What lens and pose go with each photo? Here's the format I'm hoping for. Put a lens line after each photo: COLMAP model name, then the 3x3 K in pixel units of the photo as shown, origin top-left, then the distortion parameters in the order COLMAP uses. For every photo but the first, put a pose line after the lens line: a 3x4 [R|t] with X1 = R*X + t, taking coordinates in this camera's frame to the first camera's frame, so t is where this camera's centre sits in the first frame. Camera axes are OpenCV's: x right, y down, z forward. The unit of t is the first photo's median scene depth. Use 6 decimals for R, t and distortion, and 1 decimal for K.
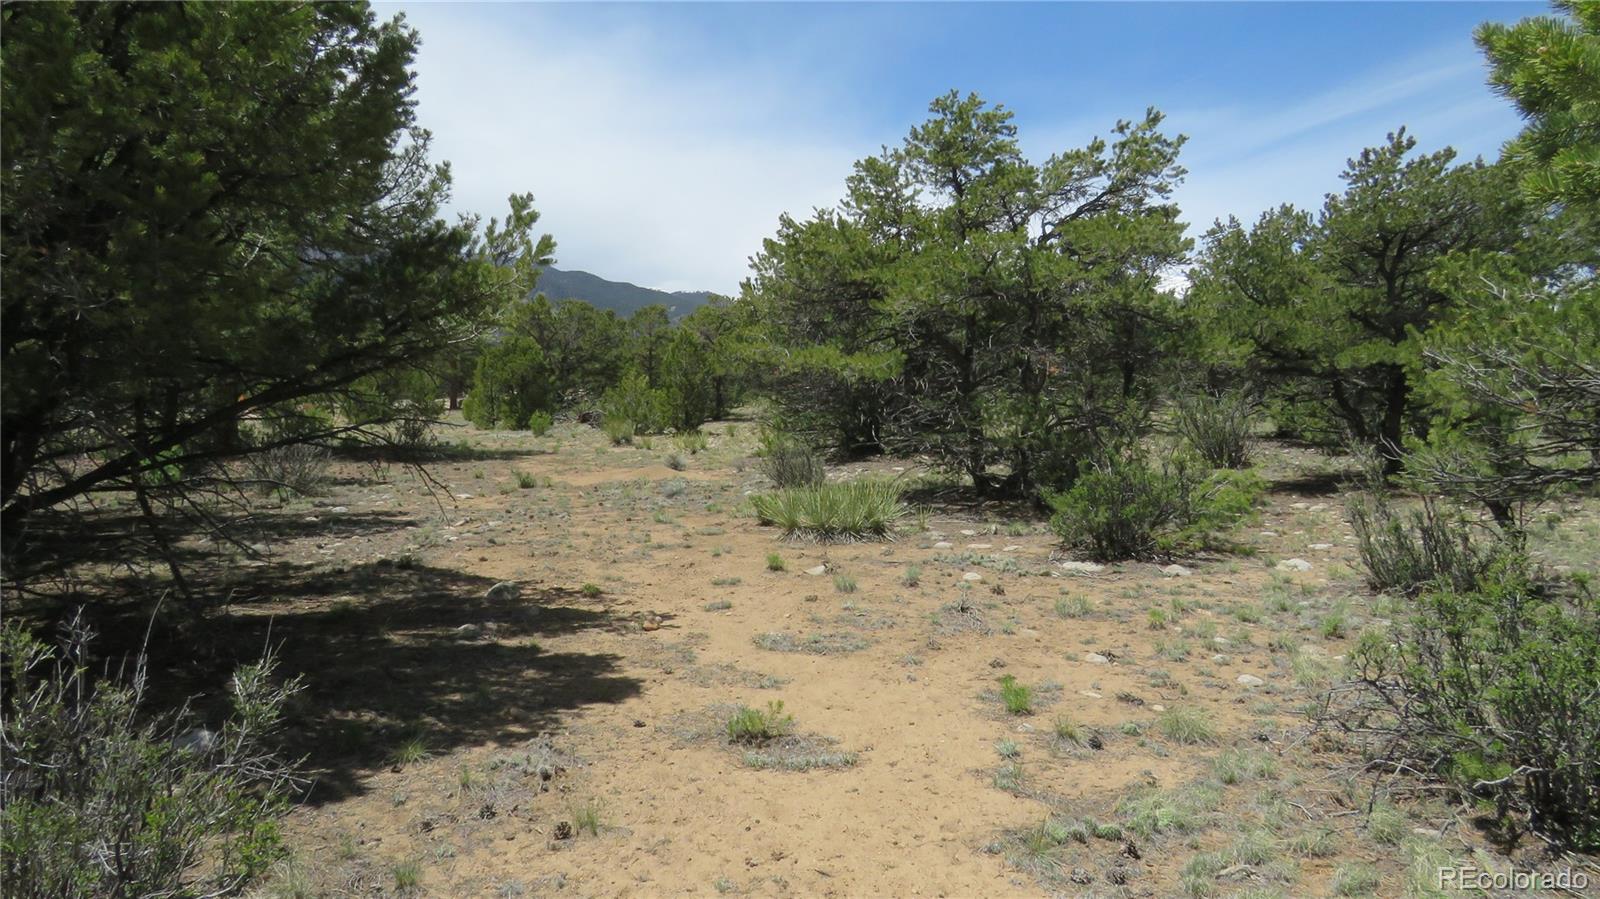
lens RADIAL K [[1054.9, 0, 800.0], [0, 1054.9, 449.5], [0, 0, 1]] dist [-0.000367, -0.023030]
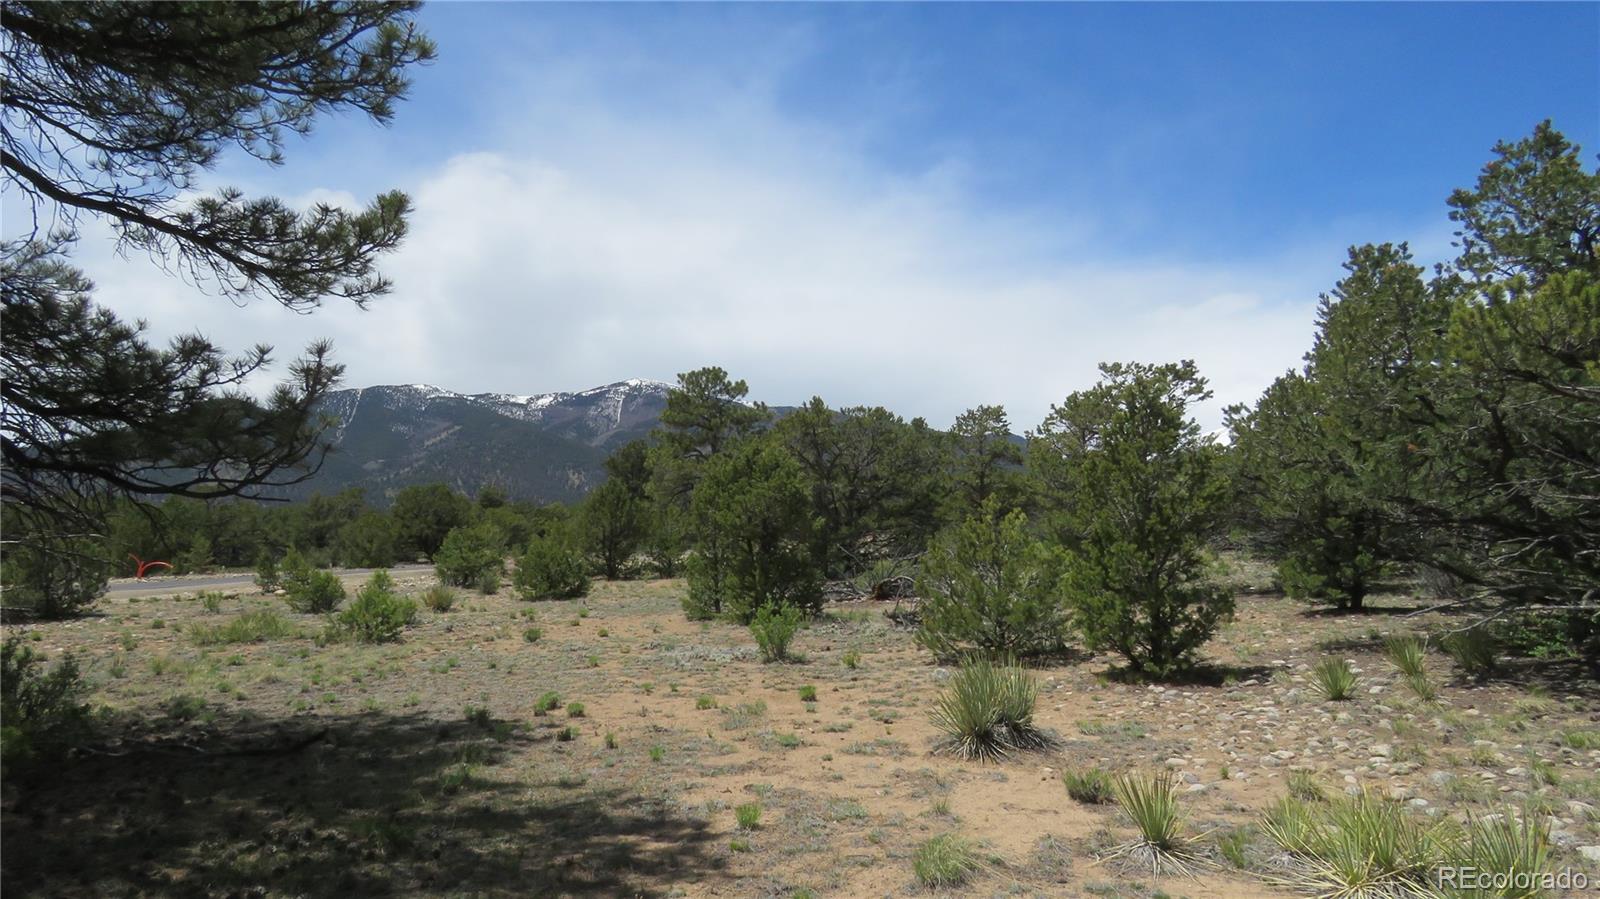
lens RADIAL K [[1054.9, 0, 800.0], [0, 1054.9, 449.5], [0, 0, 1]] dist [-0.000367, -0.023030]
pose [[0.960249, -0.042929, -0.275824, -0.069954], [0.005354, 0.990755, -0.135560, -0.022709], [0.279093, 0.128695, 0.951601, 0.351381]]
